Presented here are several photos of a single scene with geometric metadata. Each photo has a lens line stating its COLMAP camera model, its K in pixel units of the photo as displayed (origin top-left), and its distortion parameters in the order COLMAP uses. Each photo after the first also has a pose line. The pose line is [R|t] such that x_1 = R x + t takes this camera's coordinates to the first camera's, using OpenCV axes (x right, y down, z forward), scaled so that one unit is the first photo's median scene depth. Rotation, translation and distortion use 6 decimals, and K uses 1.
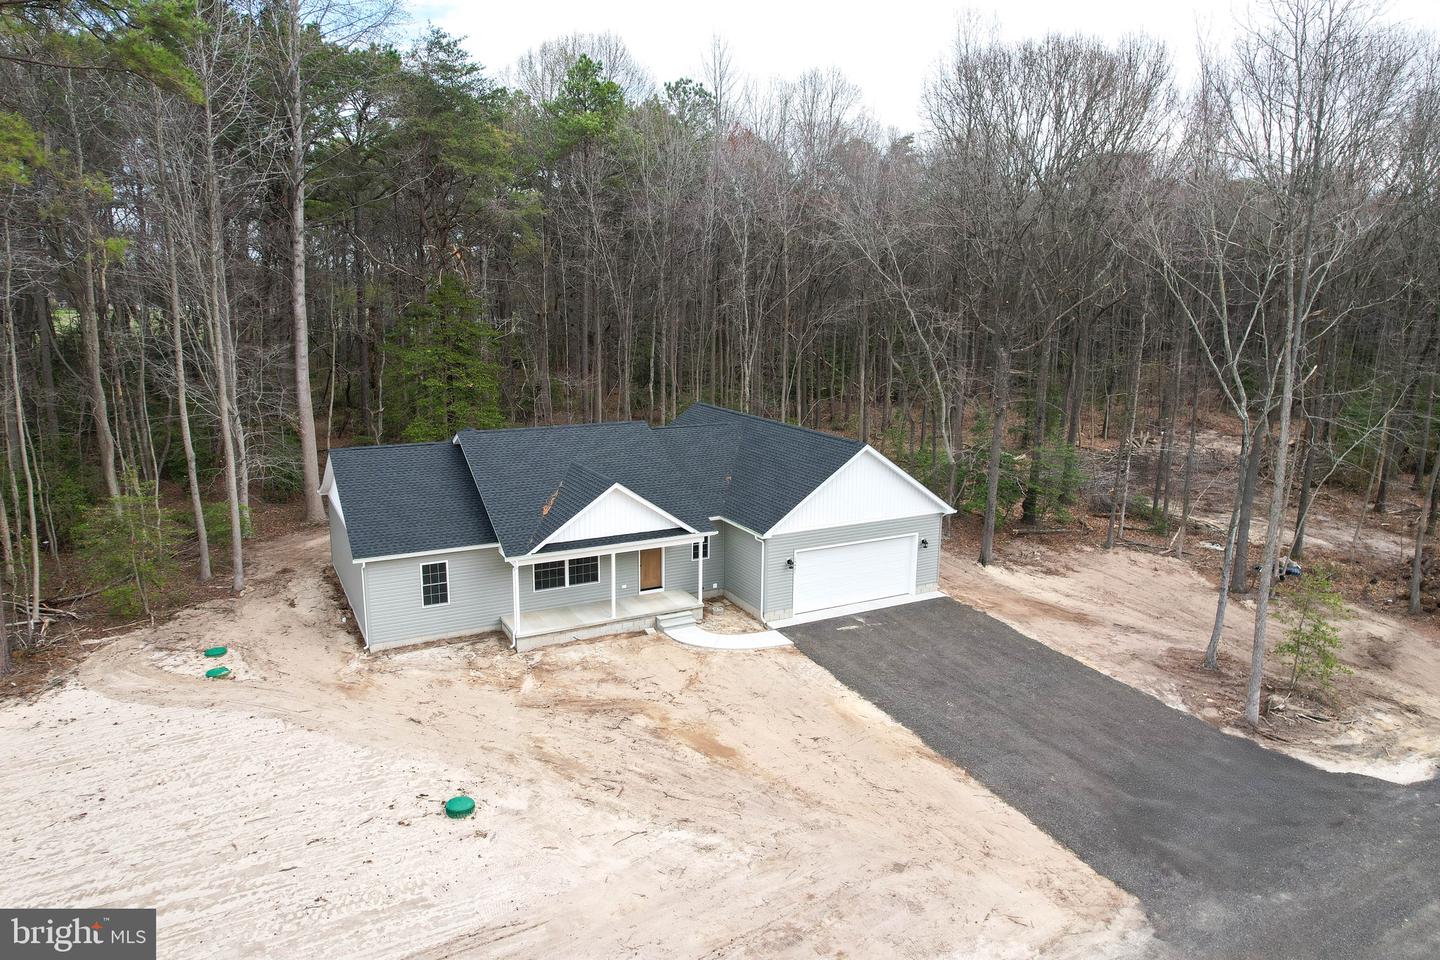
lens RADIAL K [[932.9, 0, 724.1], [0, 932.9, 468.4], [0, 0, 1]] dist [-0.075657, 0.062540]
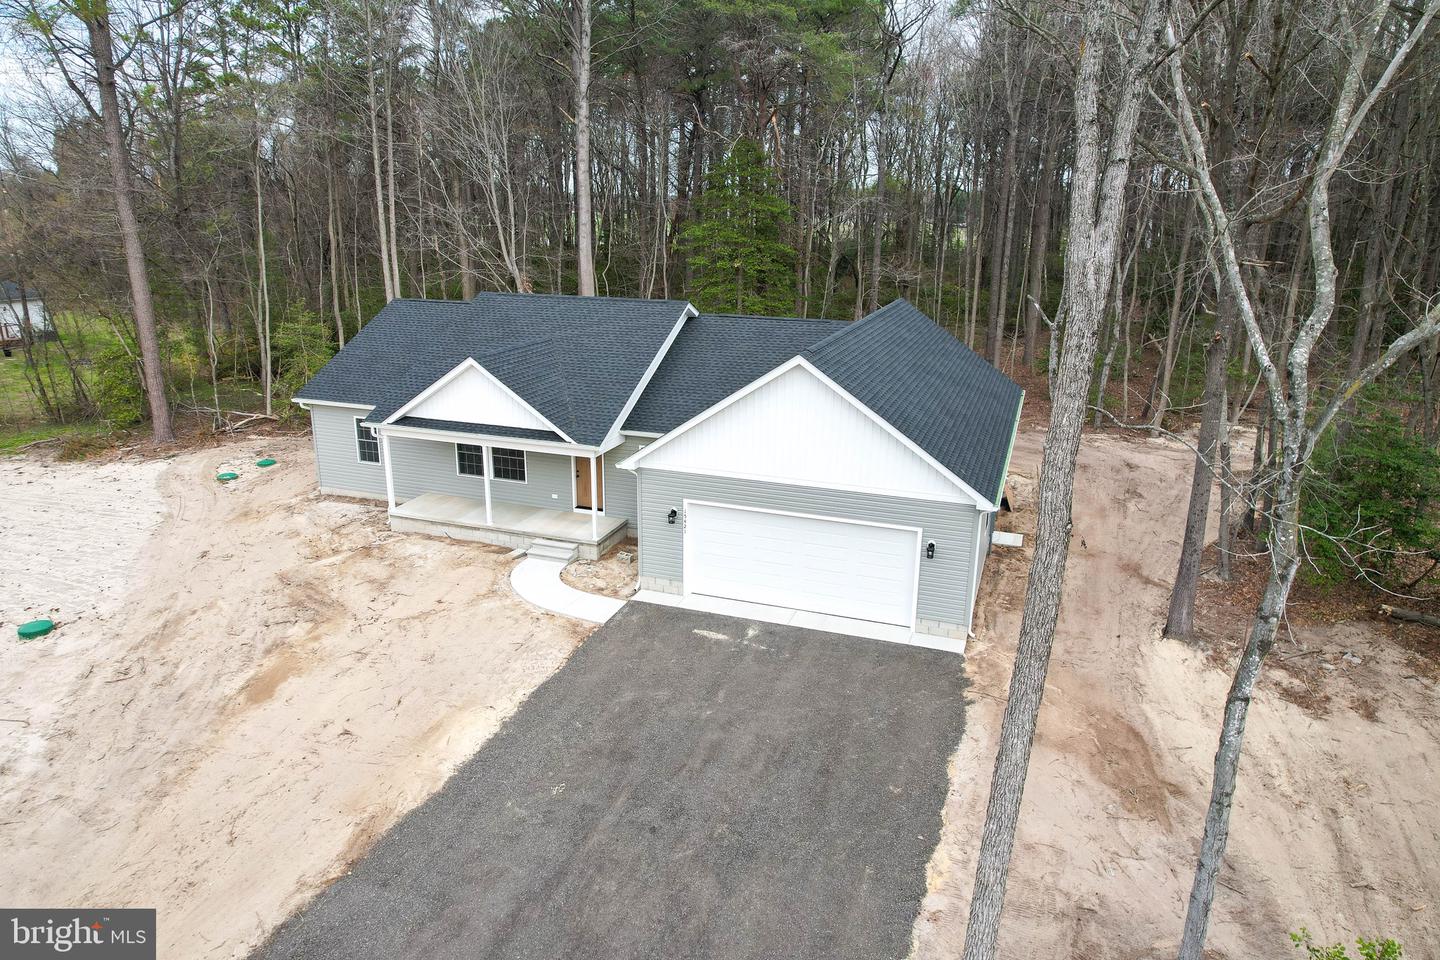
lens RADIAL K [[932.9, 0, 724.1], [0, 932.9, 468.4], [0, 0, 1]] dist [-0.075657, 0.062540]
pose [[0.667374, 0.201984, -0.716808, 0.601272], [-0.144988, 0.979339, 0.140971, -0.033804], [0.730473, 0.009848, 0.682871, 0.593016]]
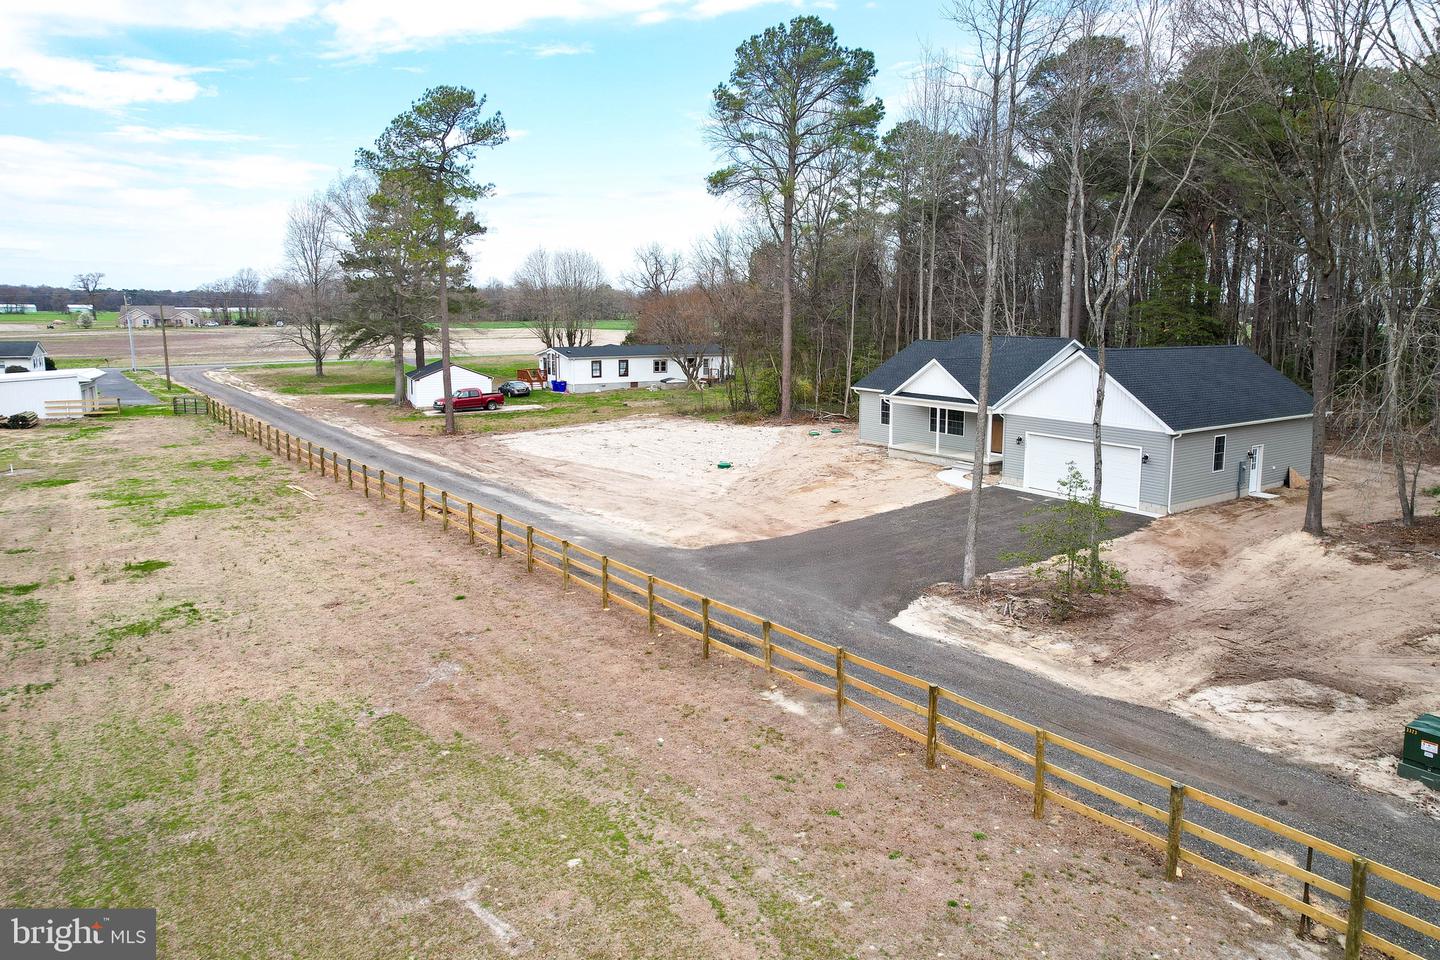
lens RADIAL K [[961.7, 0, 748.2], [0, 961.7, 418.6], [0, 0, 1]] dist [-0.049761, 0.000213]
pose [[0.128246, 0.104073, -0.986267, 1.344006], [-0.193978, 0.977903, 0.077967, 0.046399], [0.972587, 0.181315, 0.145600, 0.479172]]
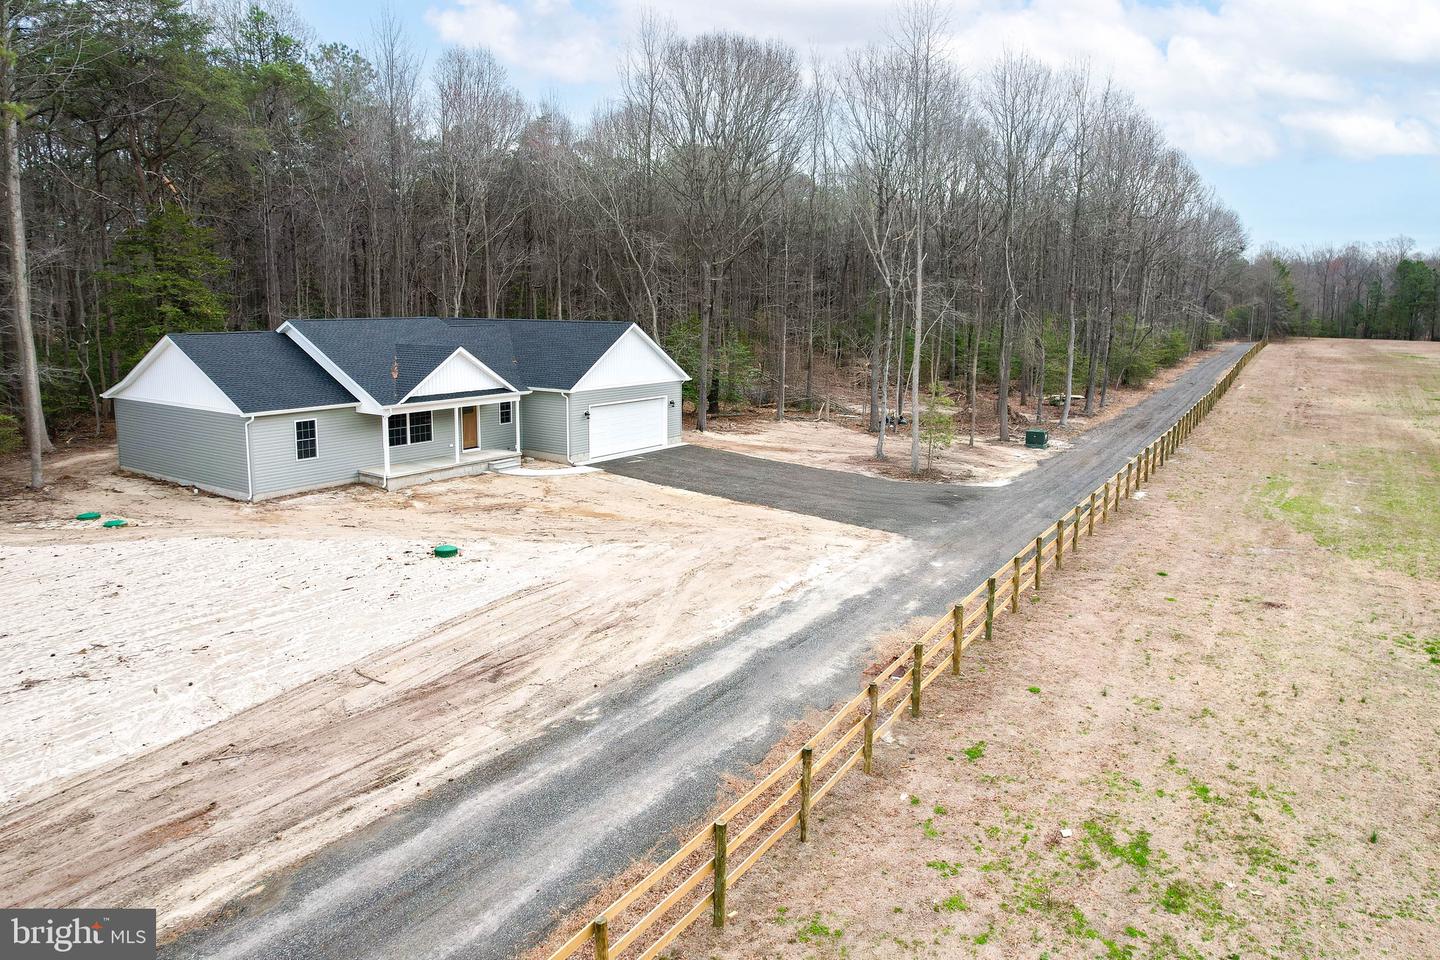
lens RADIAL K [[961.7, 0, 748.2], [0, 961.7, 418.6], [0, 0, 1]] dist [-0.049761, 0.000213]
pose [[0.884723, -0.061778, 0.462005, -0.356098], [0.090039, 0.995160, -0.039352, 0.186620], [-0.457338, 0.076414, 0.886004, -0.273619]]
